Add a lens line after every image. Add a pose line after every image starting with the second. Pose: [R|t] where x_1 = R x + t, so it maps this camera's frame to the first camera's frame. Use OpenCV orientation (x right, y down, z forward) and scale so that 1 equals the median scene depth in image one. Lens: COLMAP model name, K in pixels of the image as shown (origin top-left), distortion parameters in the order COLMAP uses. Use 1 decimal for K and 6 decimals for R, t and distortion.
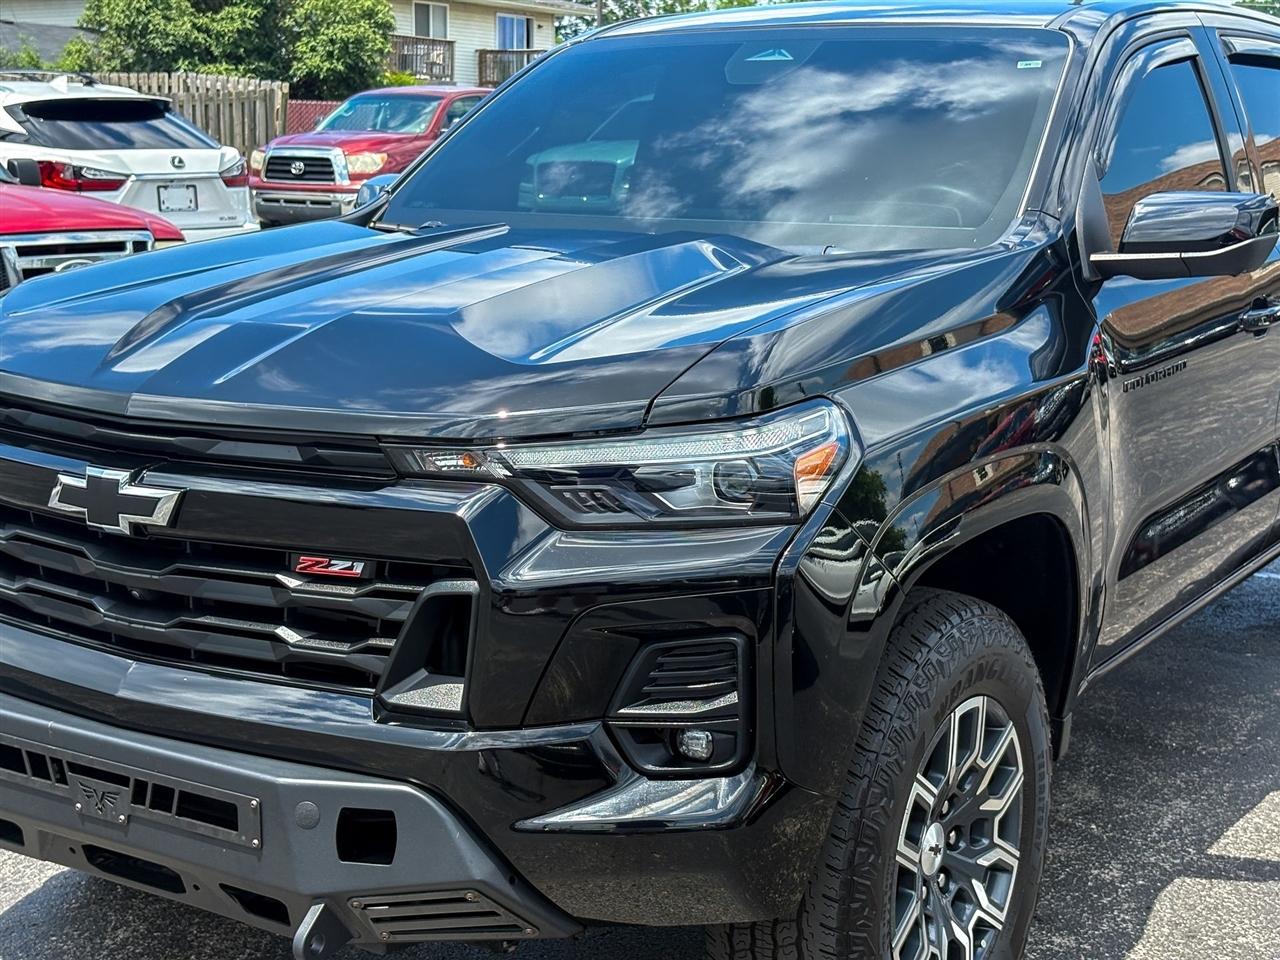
lens RADIAL K [[1934.5, 0, 652.6], [0, 1934.5, 512.4], [0, 0, 1]] dist [0.049525, 0.000000]
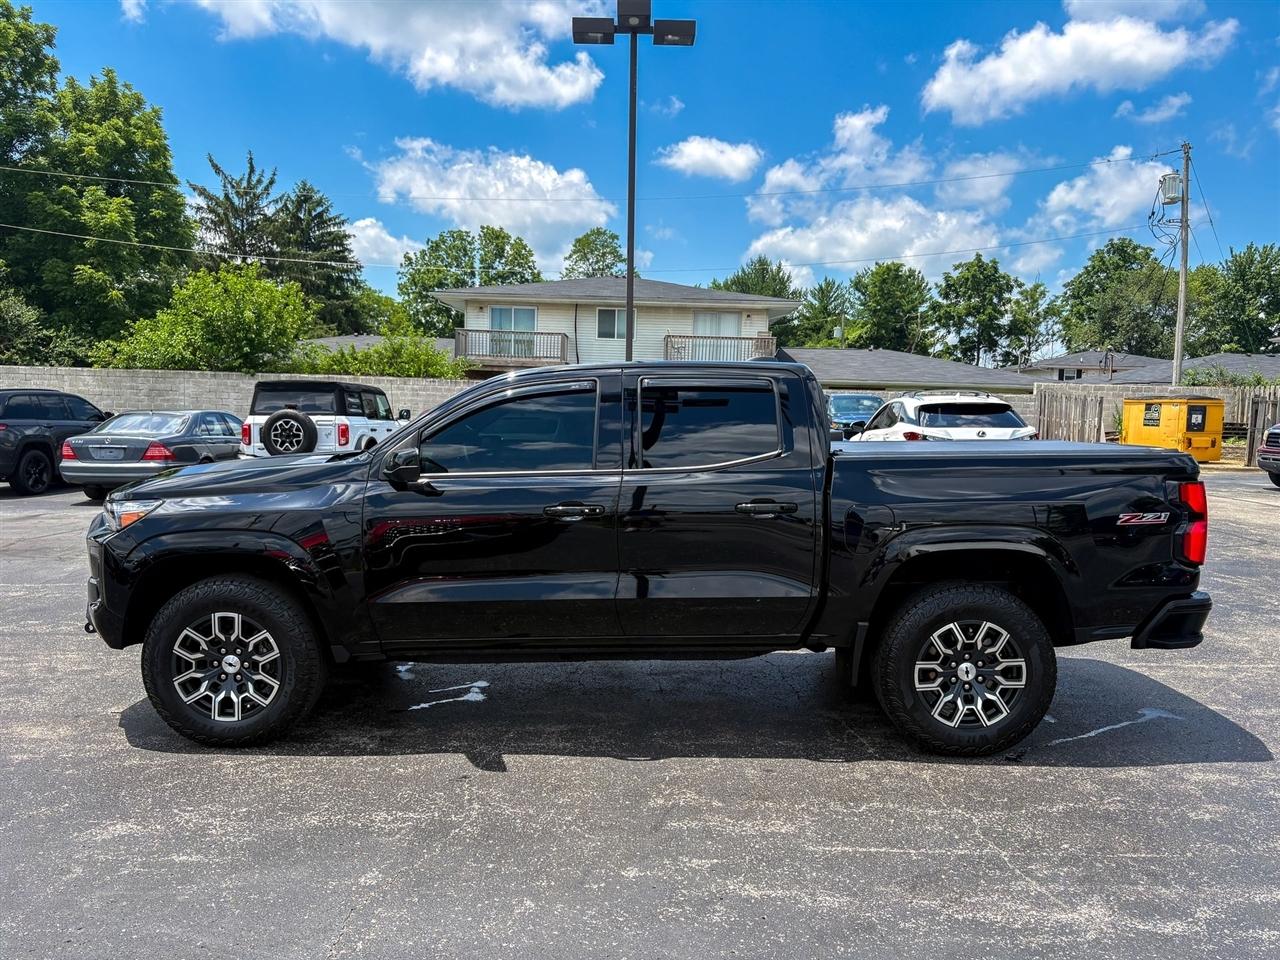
lens RADIAL K [[991.5, 0, 640.8], [0, 991.5, 487.9], [0, 0, 1]] dist [0.035510, -0.038161]
pose [[0.538526, 0.067482, -0.839902, 1.524959], [-0.167988, 0.985376, -0.028539, -0.132123], [0.825694, 0.156462, 0.541987, 0.580871]]
